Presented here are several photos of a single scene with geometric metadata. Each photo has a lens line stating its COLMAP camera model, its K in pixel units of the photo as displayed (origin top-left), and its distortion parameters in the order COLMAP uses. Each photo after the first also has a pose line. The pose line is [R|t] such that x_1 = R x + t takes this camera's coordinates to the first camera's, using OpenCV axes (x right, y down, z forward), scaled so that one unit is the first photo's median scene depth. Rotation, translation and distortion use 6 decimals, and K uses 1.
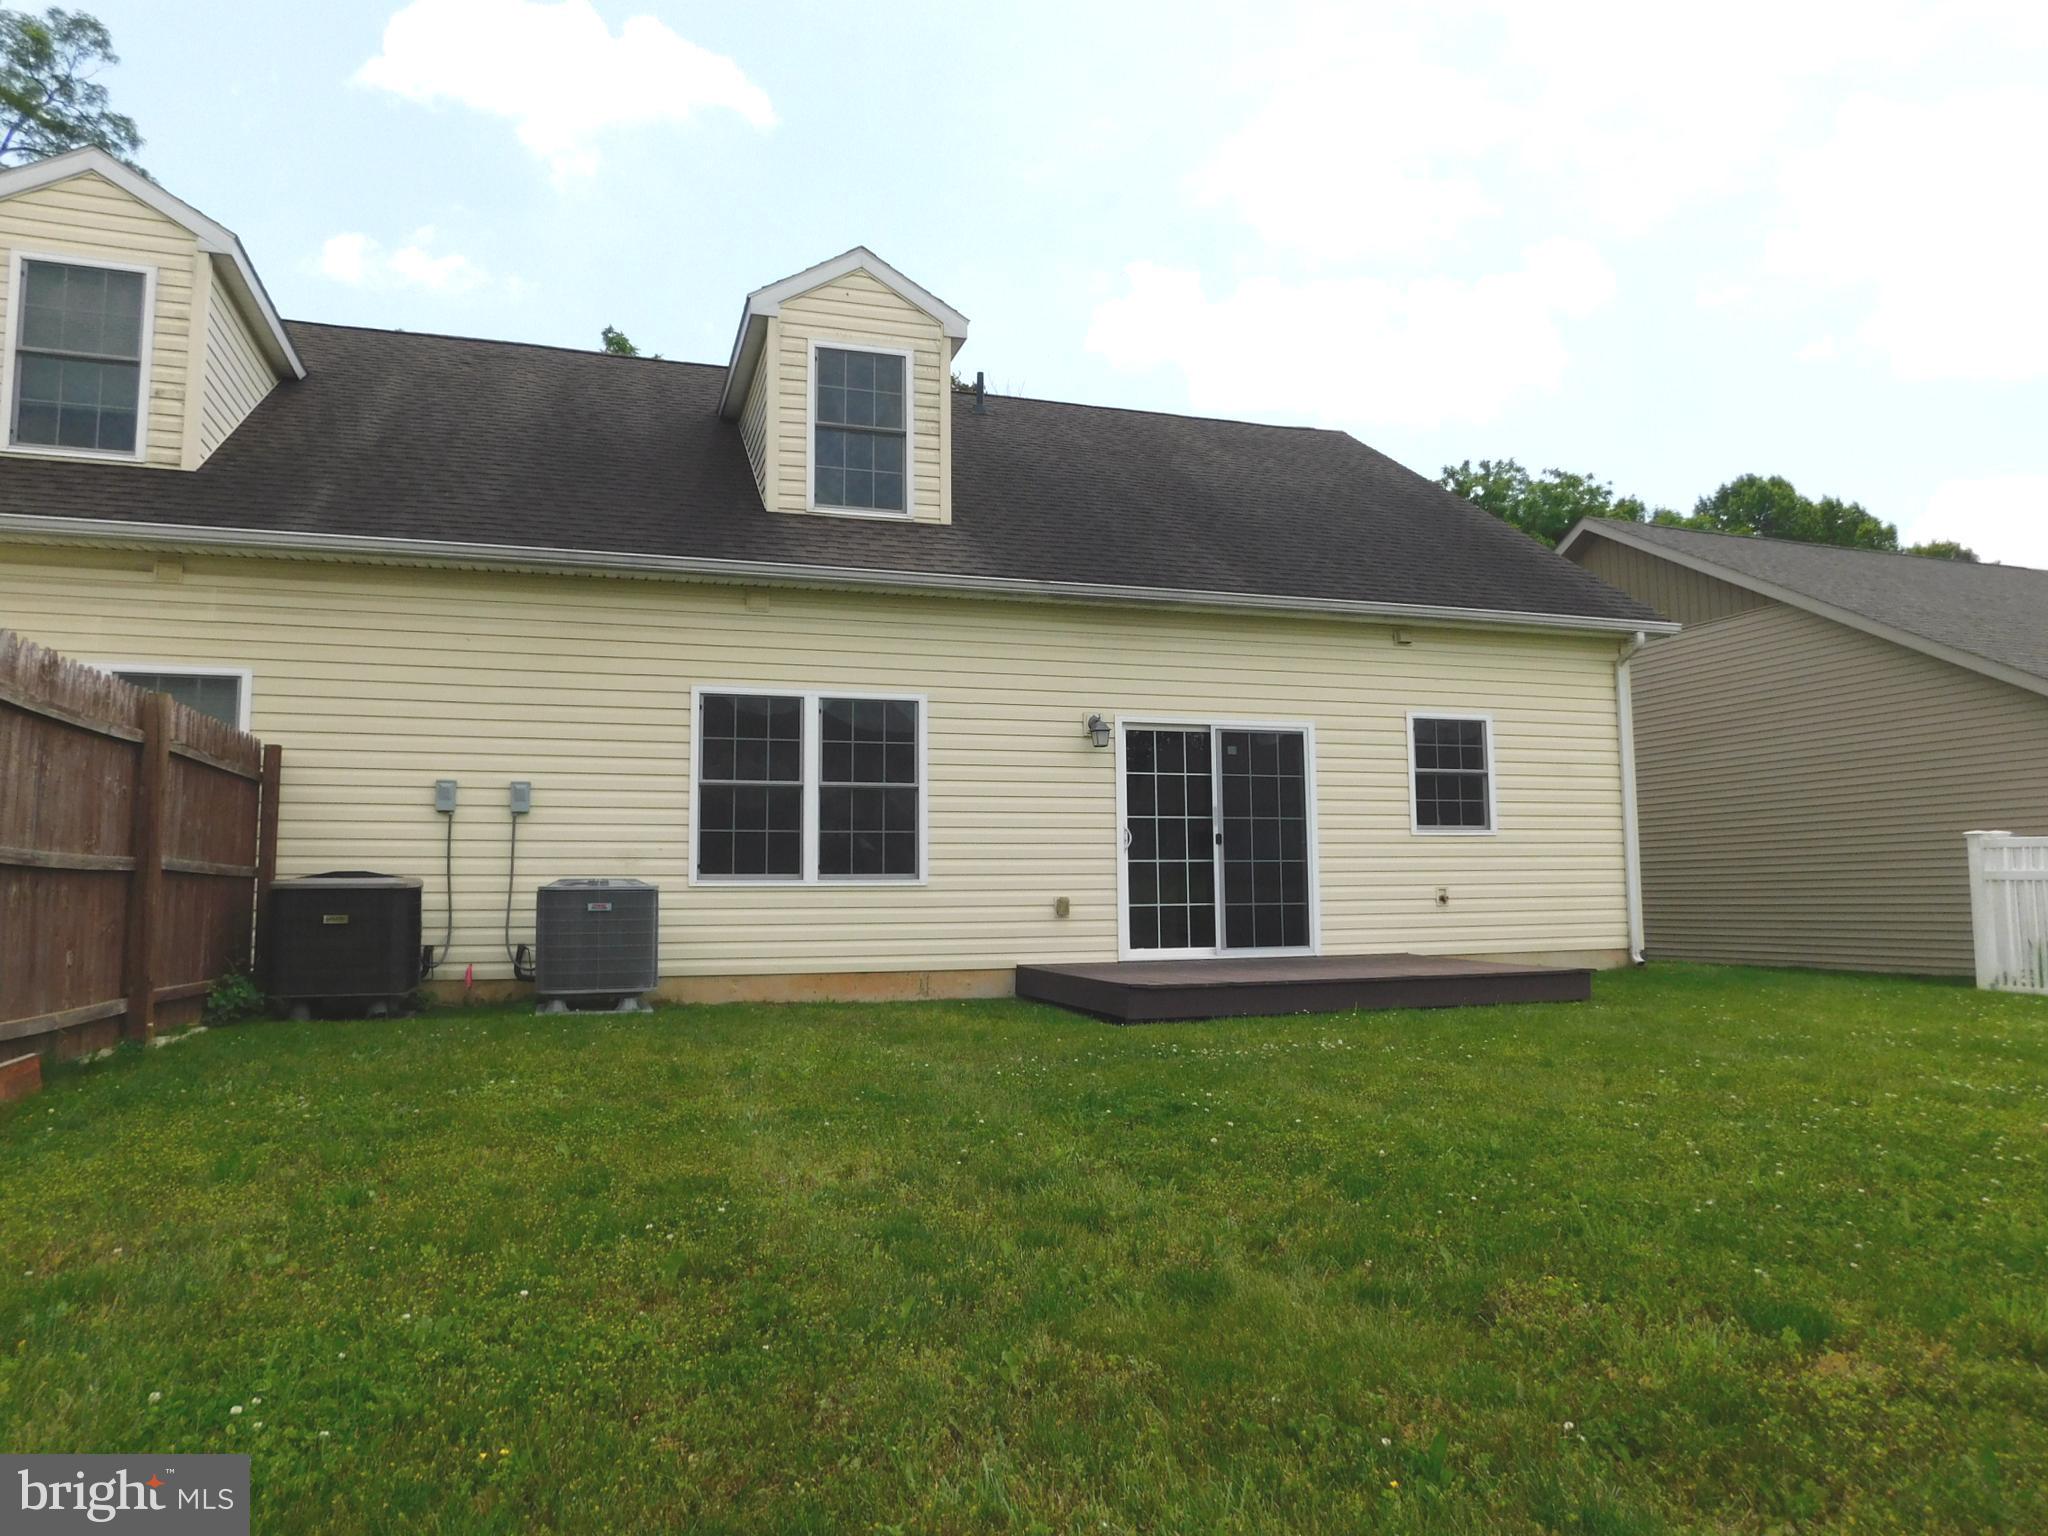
lens RADIAL K [[1361.3, 0, 1028.0], [0, 1361.3, 769.4], [0, 0, 1]] dist [-0.069776, 0.050290]
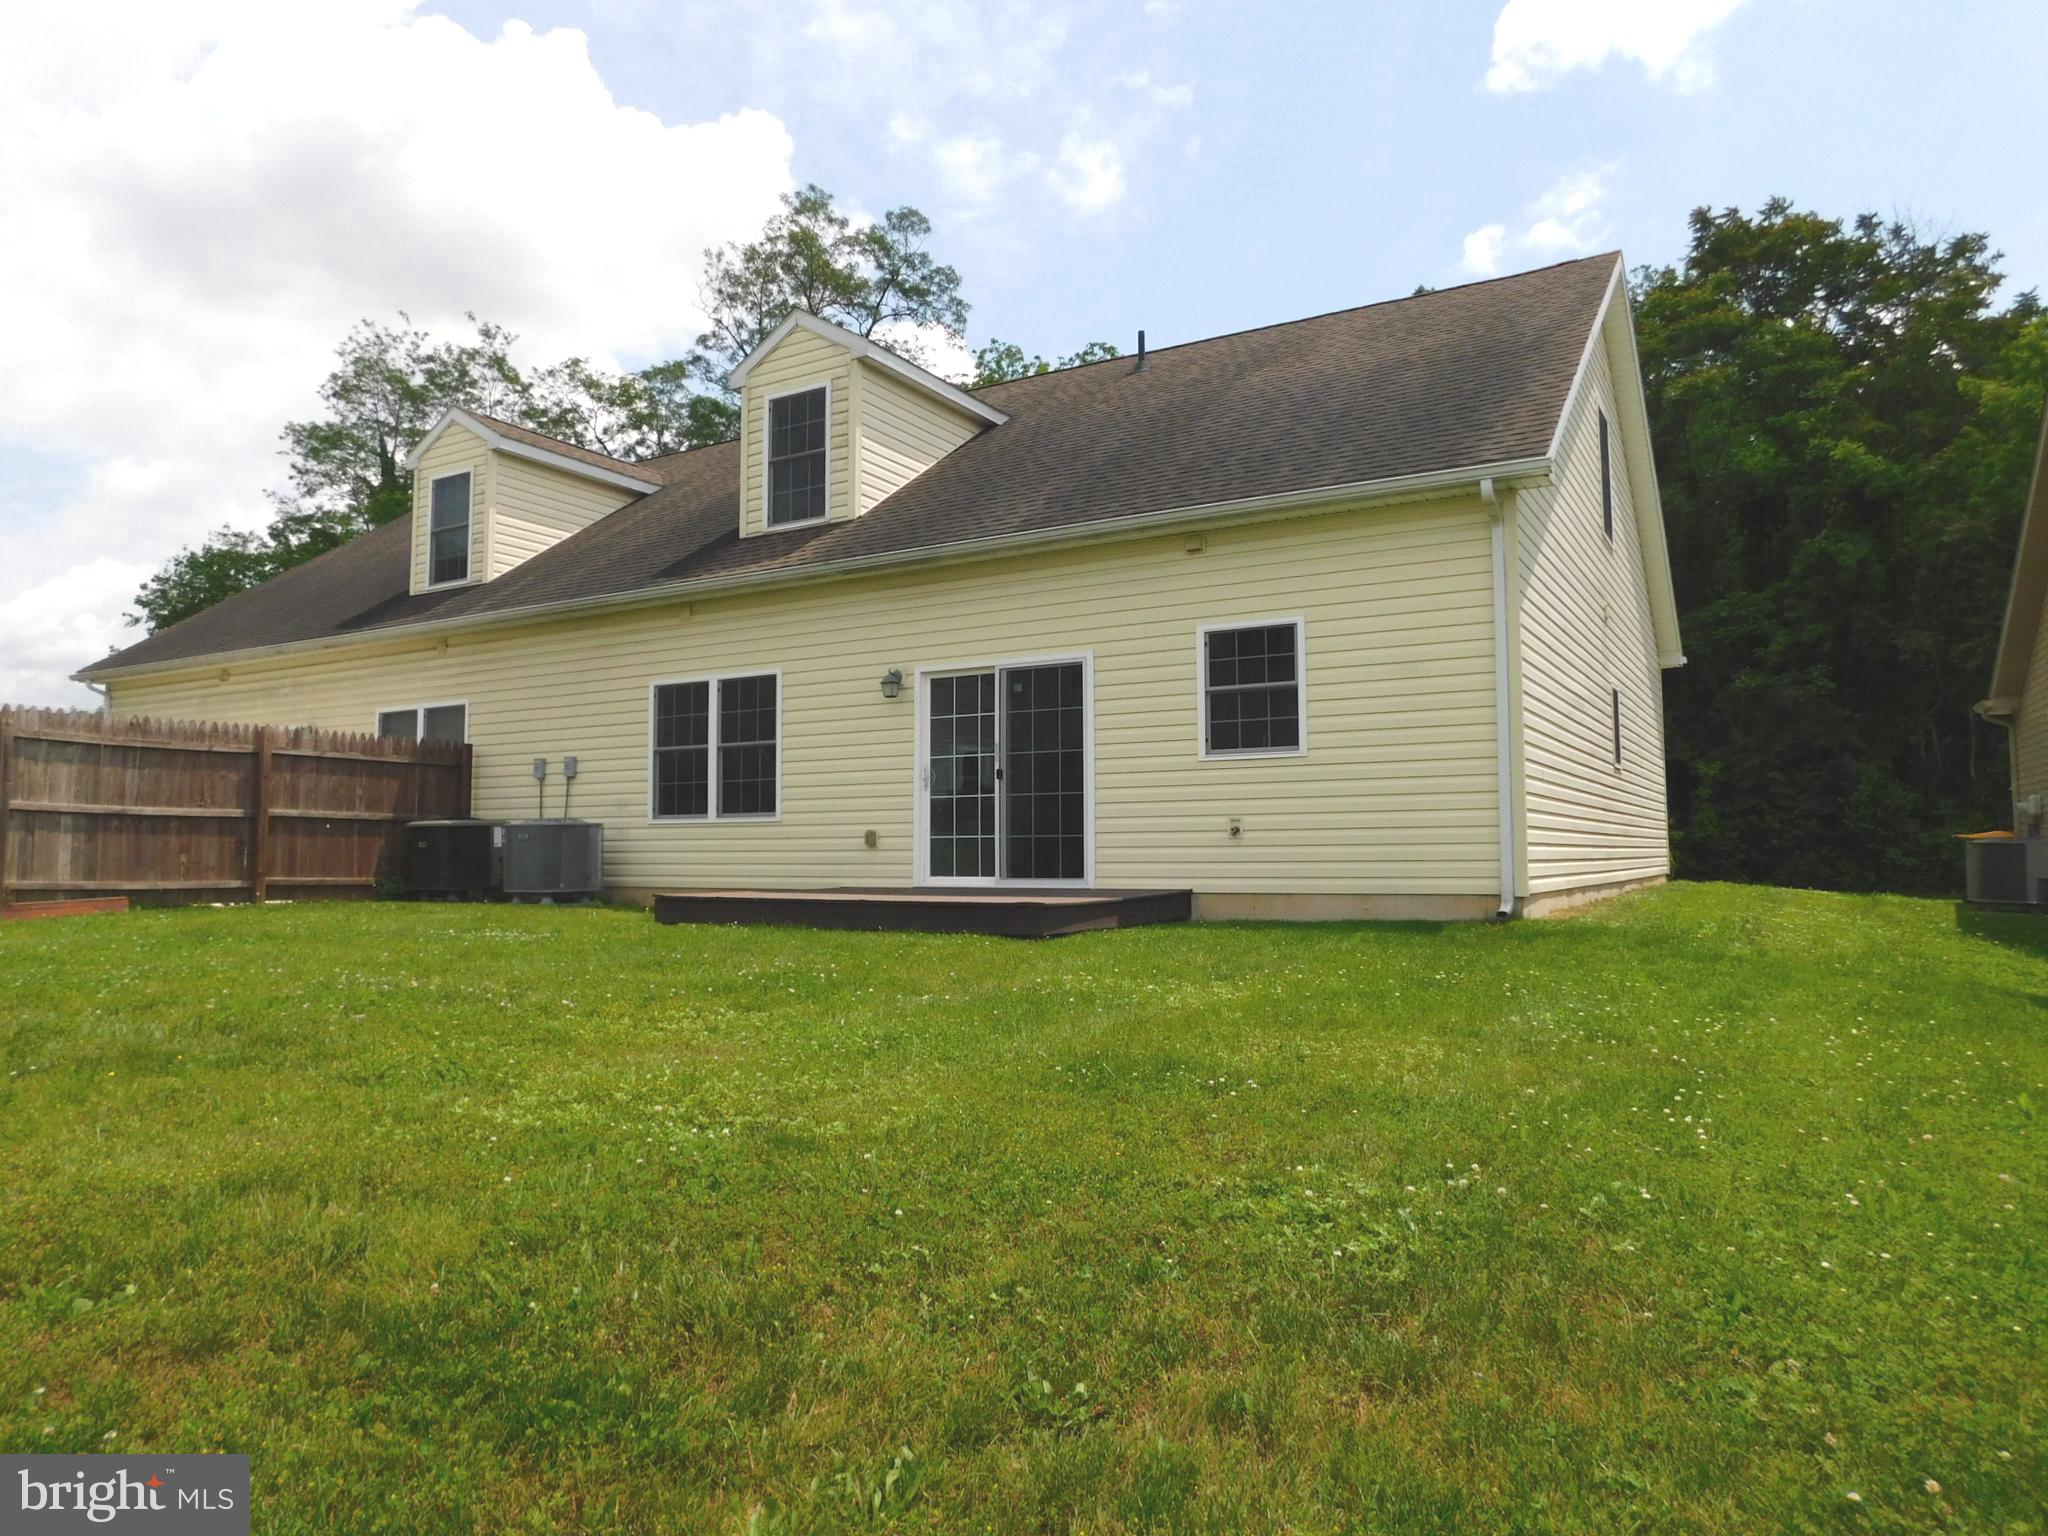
lens RADIAL K [[1361.3, 0, 1023.5], [0, 1361.3, 761.2], [0, 0, 1]] dist [-0.069776, 0.050290]
pose [[0.658798, -0.047352, -0.750828, 0.944314], [0.068827, 0.997625, -0.002526, 0.045482], [0.749165, -0.050013, 0.660493, 0.324141]]
